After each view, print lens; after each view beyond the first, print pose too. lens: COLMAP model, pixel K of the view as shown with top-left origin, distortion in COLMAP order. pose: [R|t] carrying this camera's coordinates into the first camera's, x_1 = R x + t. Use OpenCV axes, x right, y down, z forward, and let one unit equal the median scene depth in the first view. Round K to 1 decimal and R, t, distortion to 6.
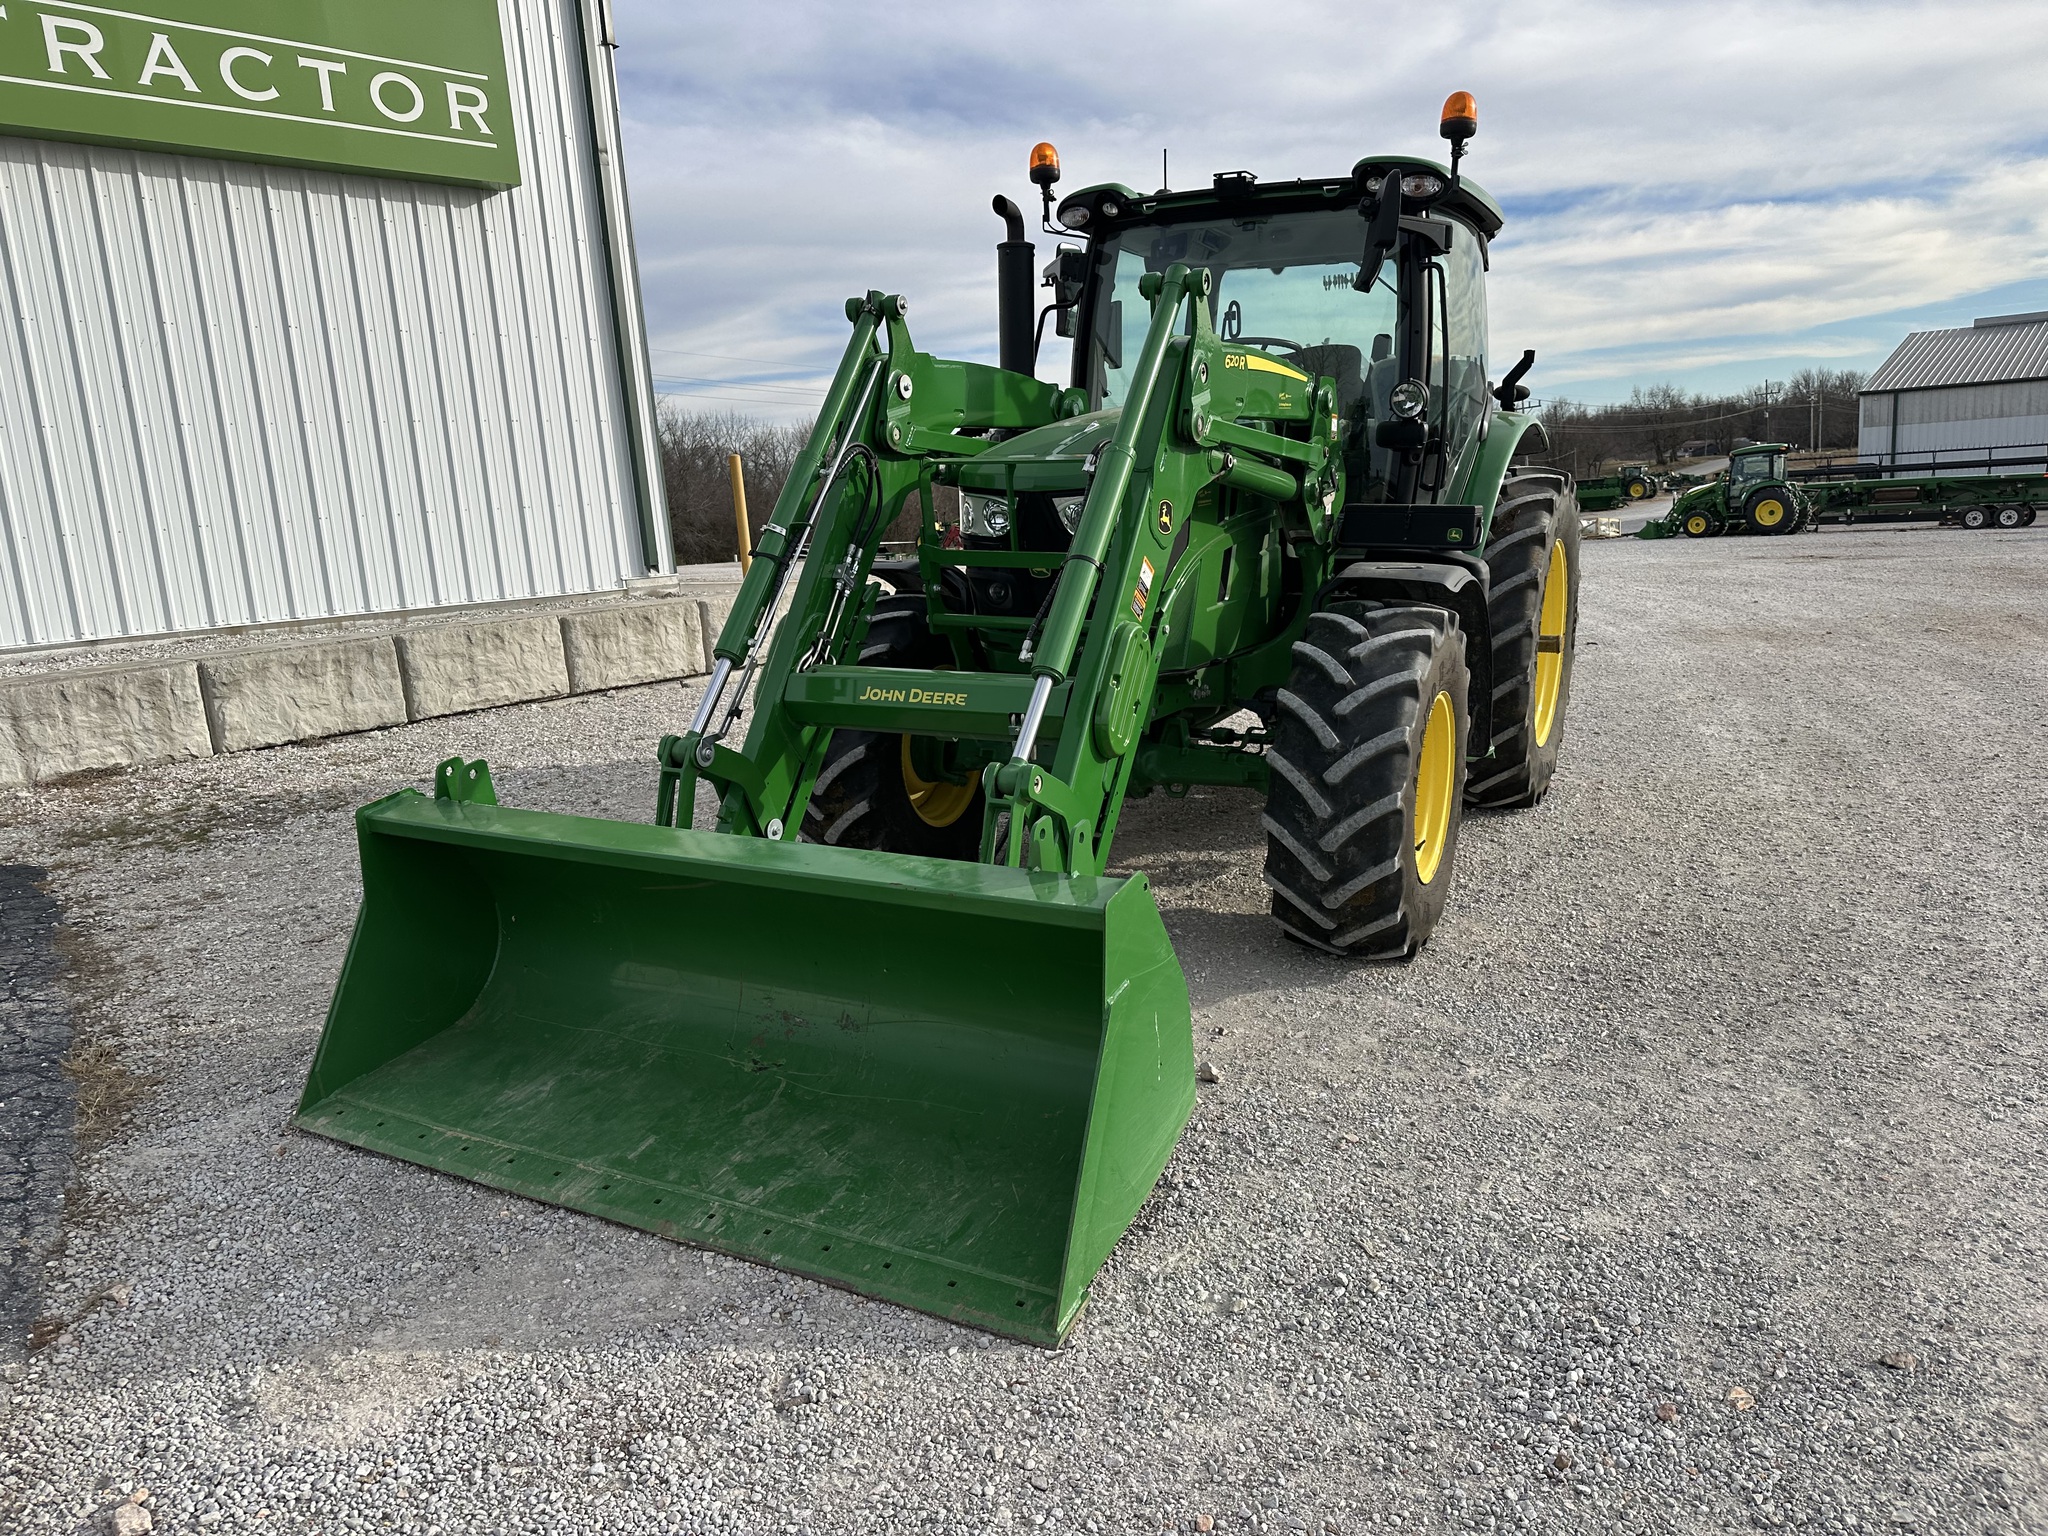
lens RADIAL K [[1440.0, 0, 1021.2], [0, 1440.0, 777.1], [0, 0, 1]] dist [0.039623, -0.048988]
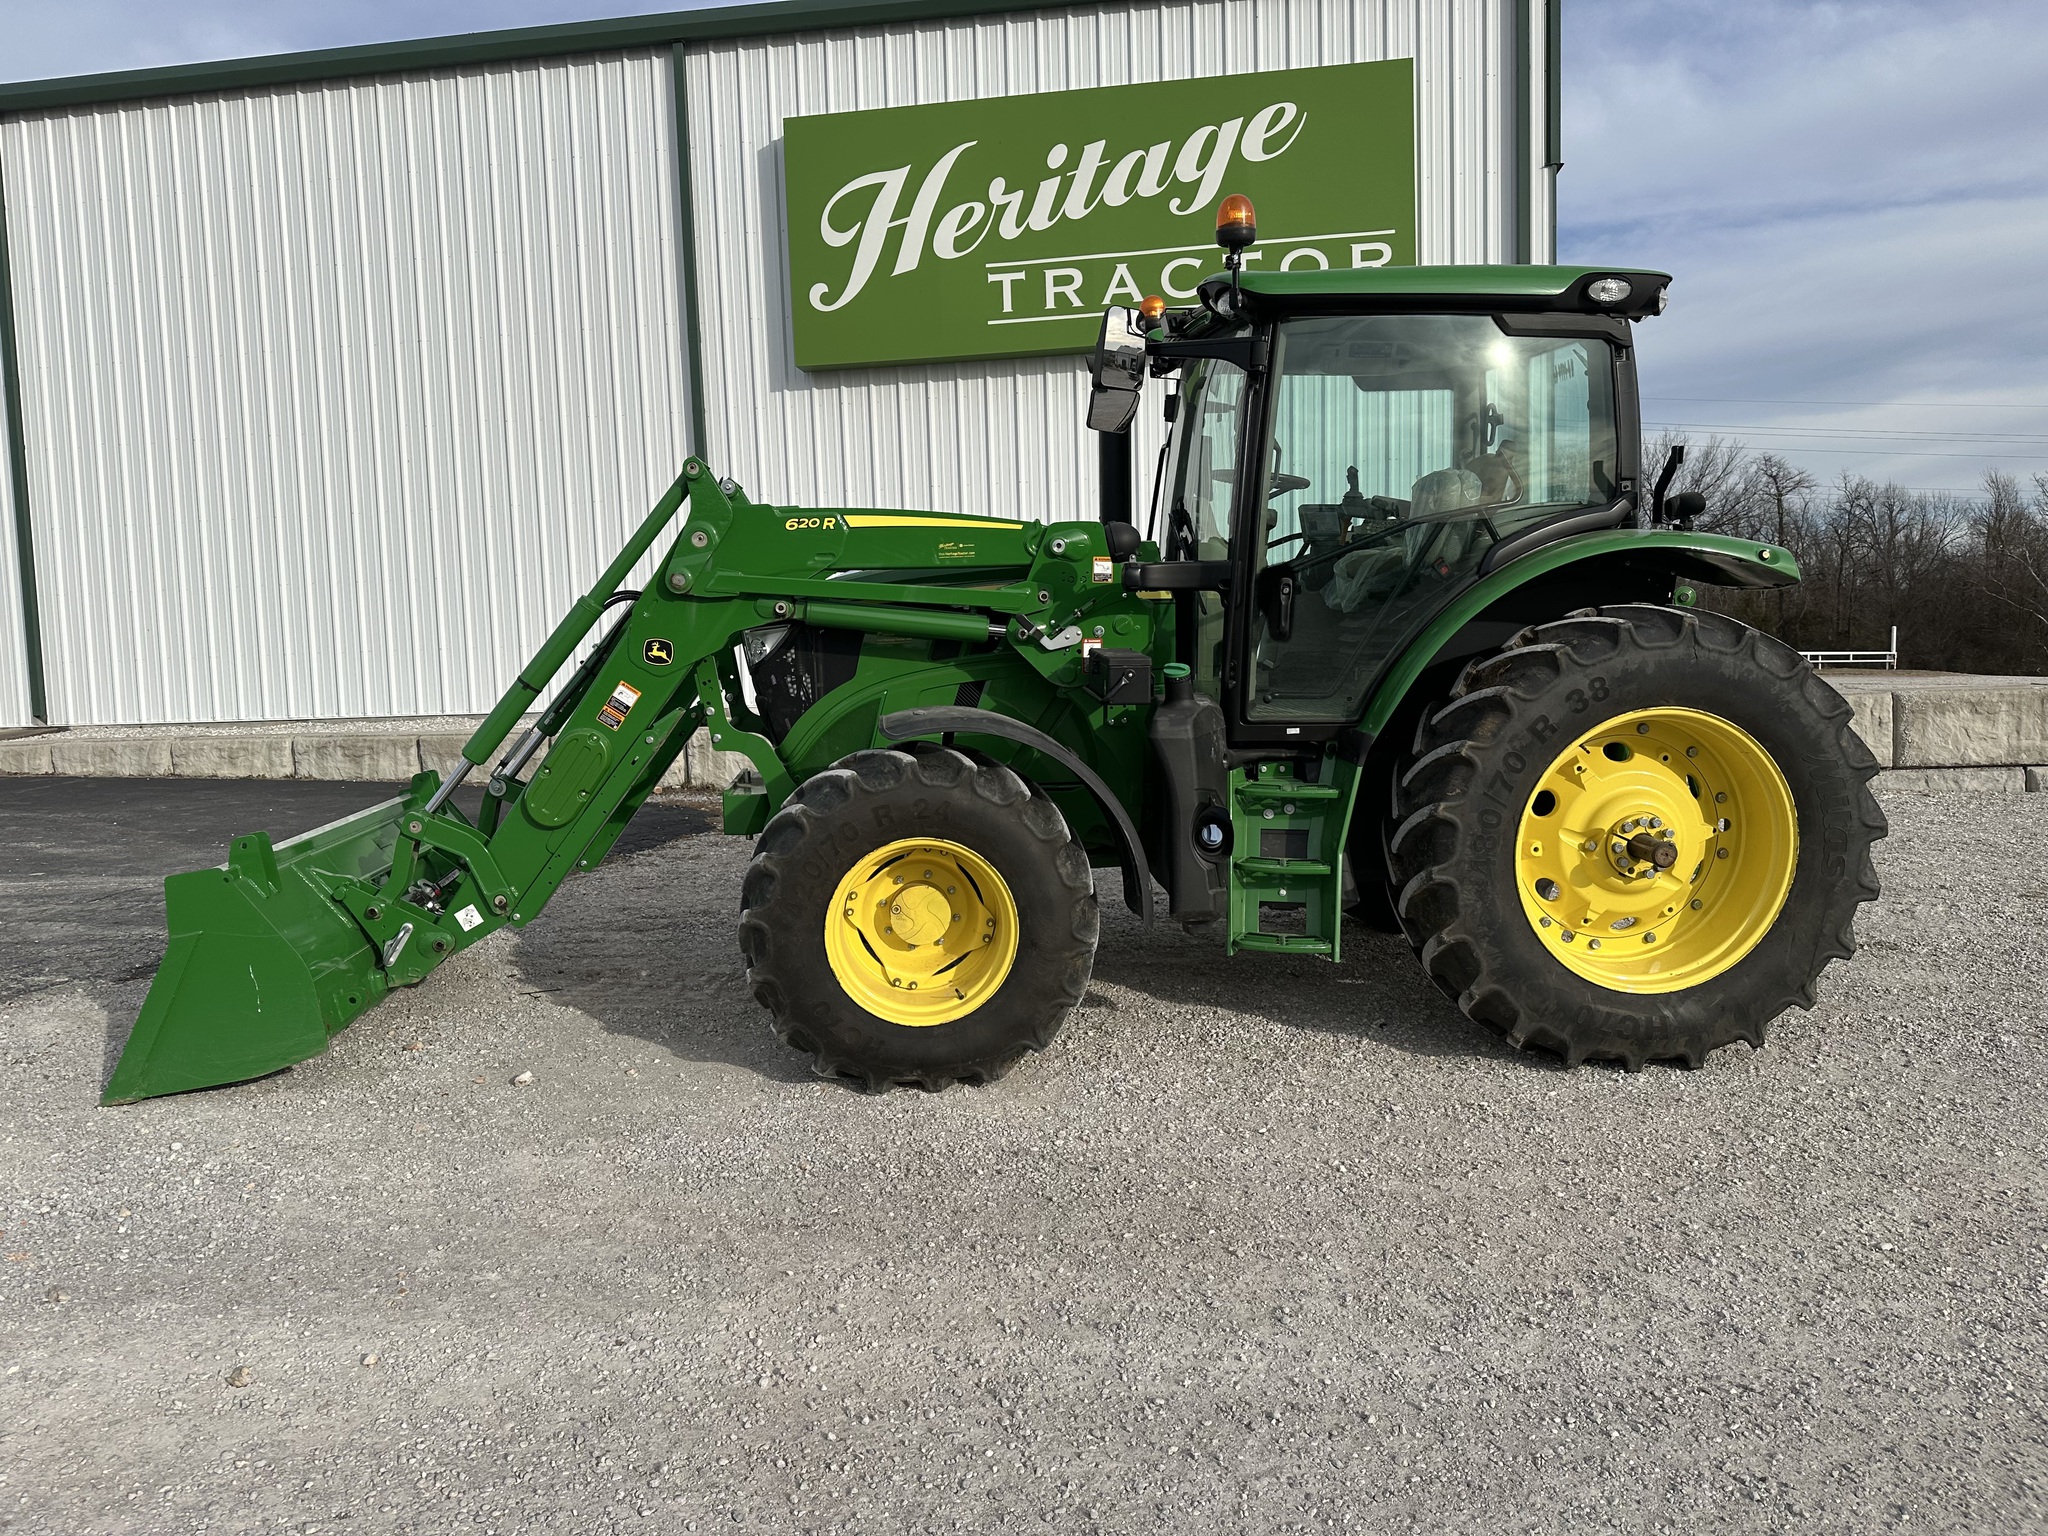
lens RADIAL K [[1440.0, 0, 1015.7], [0, 1440.0, 781.9], [0, 0, 1]] dist [0.039623, -0.048988]
pose [[0.531794, 0.122456, -0.837974, 0.855032], [-0.168261, 0.985042, 0.037166, -0.107752], [0.829990, 0.121234, 0.544443, 0.376594]]
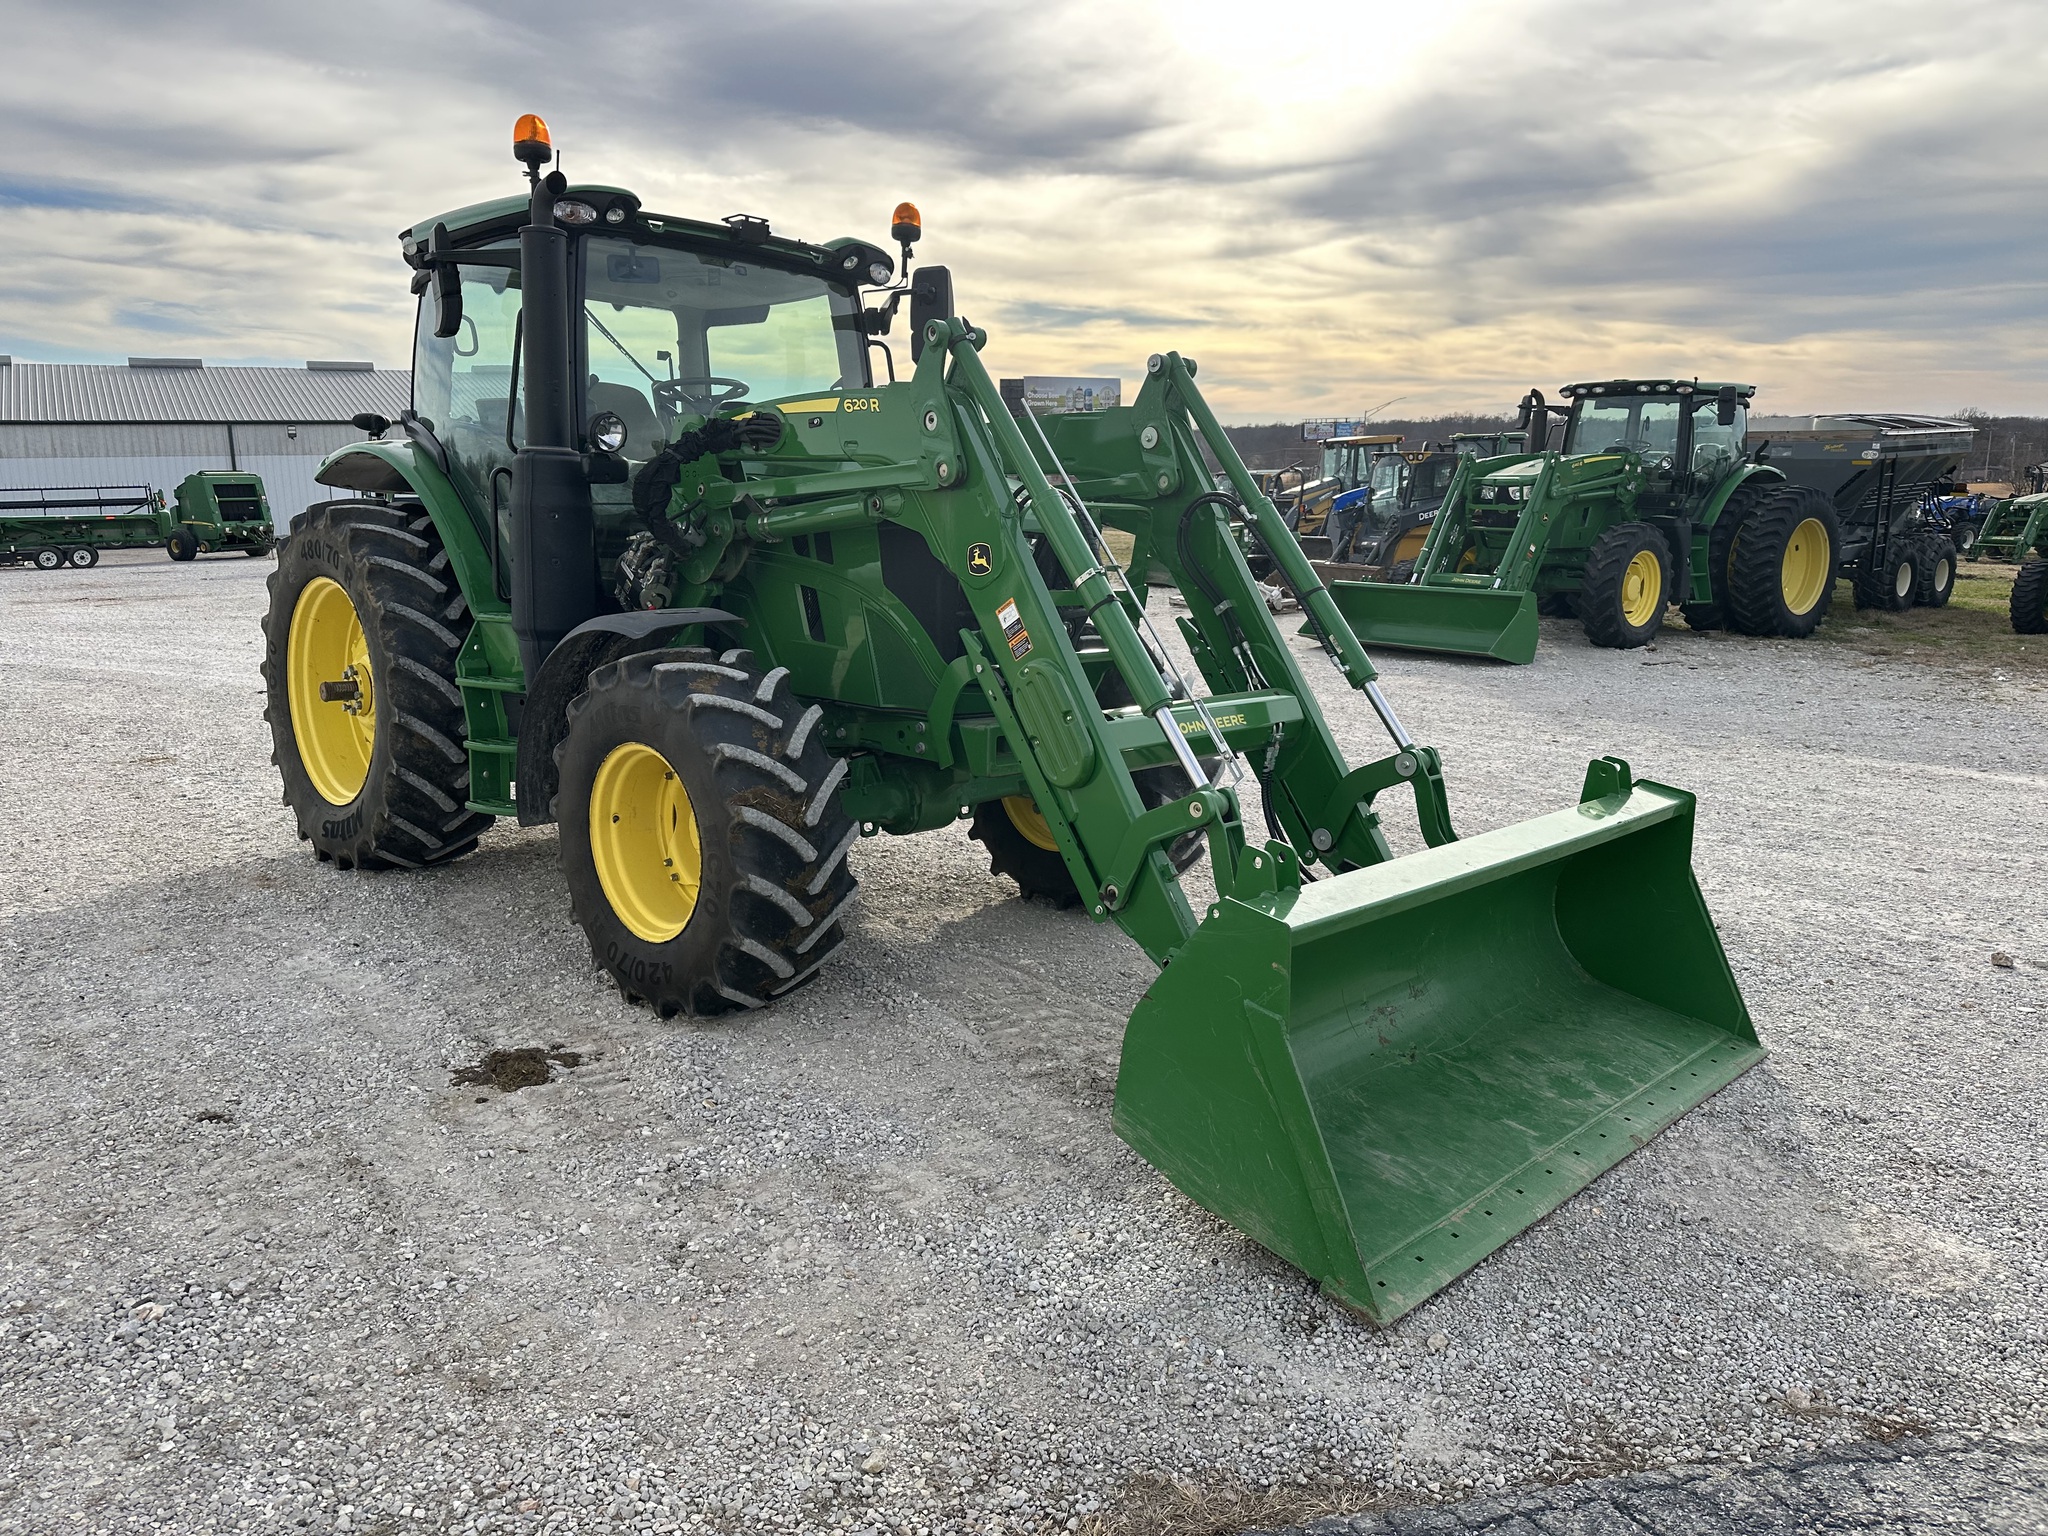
lens RADIAL K [[1440.0, 0, 1027.1], [0, 1440.0, 758.7], [0, 0, 1]] dist [0.039623, -0.048988]
pose [[0.292868, -0.136399, 0.946374, -0.716200], [0.174119, 0.980831, 0.087482, -0.093747], [-0.940166, 0.139161, 0.311003, 0.505284]]
